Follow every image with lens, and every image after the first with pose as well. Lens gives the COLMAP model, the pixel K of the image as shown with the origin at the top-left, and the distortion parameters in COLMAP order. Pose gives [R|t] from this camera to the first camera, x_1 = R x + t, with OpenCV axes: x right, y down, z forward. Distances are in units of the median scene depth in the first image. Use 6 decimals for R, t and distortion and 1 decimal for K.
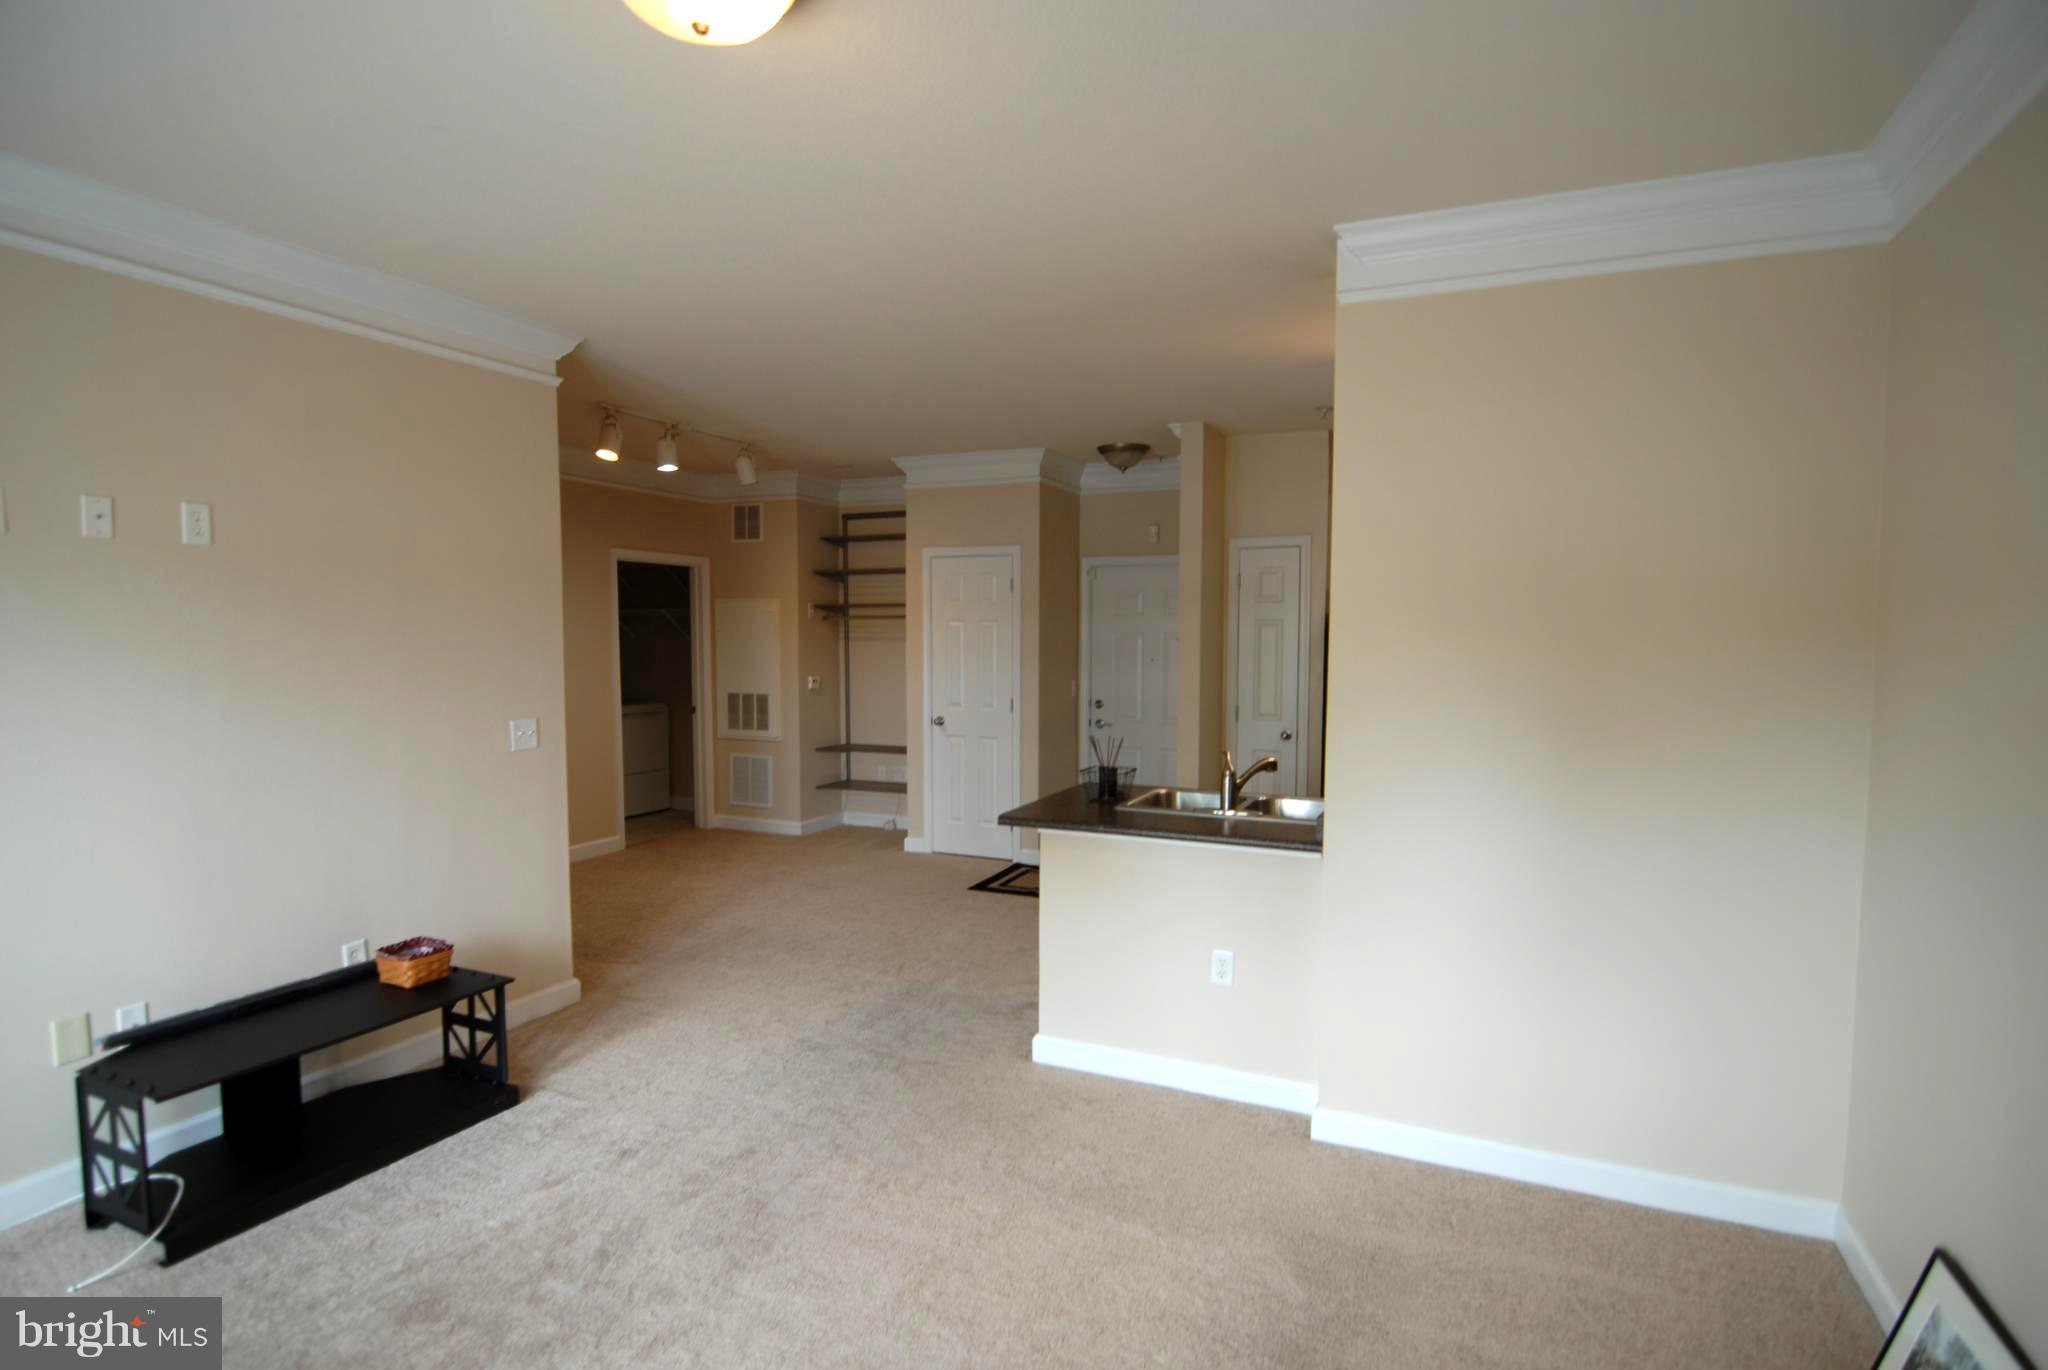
lens RADIAL K [[1035.4, 0, 1030.3], [0, 1035.4, 698.8], [0, 0, 1]] dist [0.001321, -0.001656]
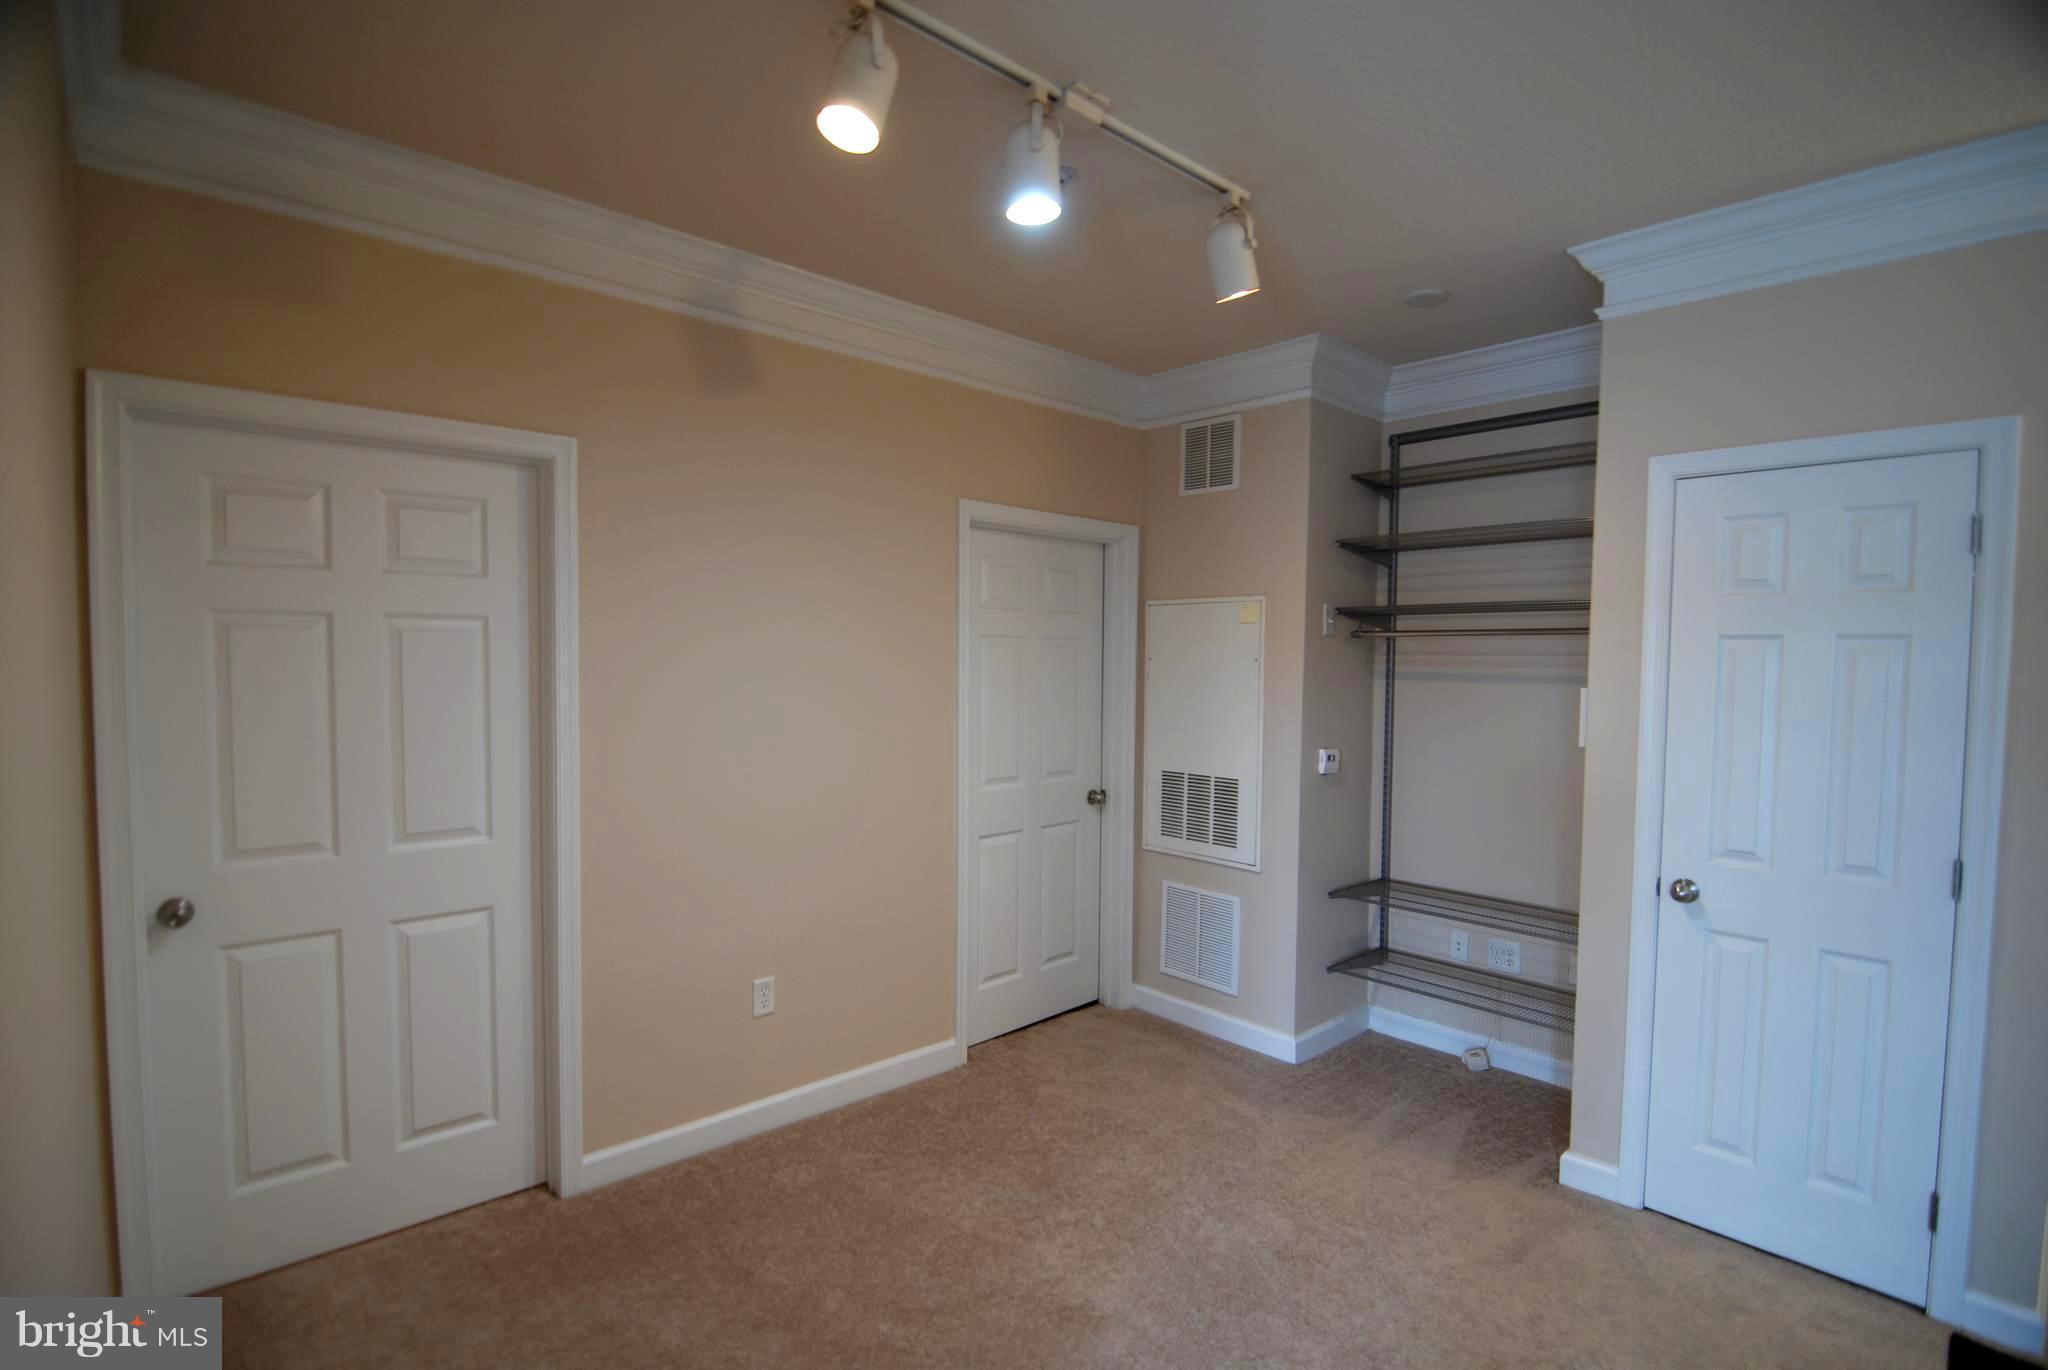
lens RADIAL K [[980.7, 0, 1024.1], [0, 980.7, 700.4], [0, 0, 1]] dist [0.002534, -0.018088]
pose [[0.916794, 0.027070, -0.398442, -0.154240], [-0.035660, 0.999264, -0.014162, -0.033145], [0.397766, 0.027192, 0.917084, 0.495712]]
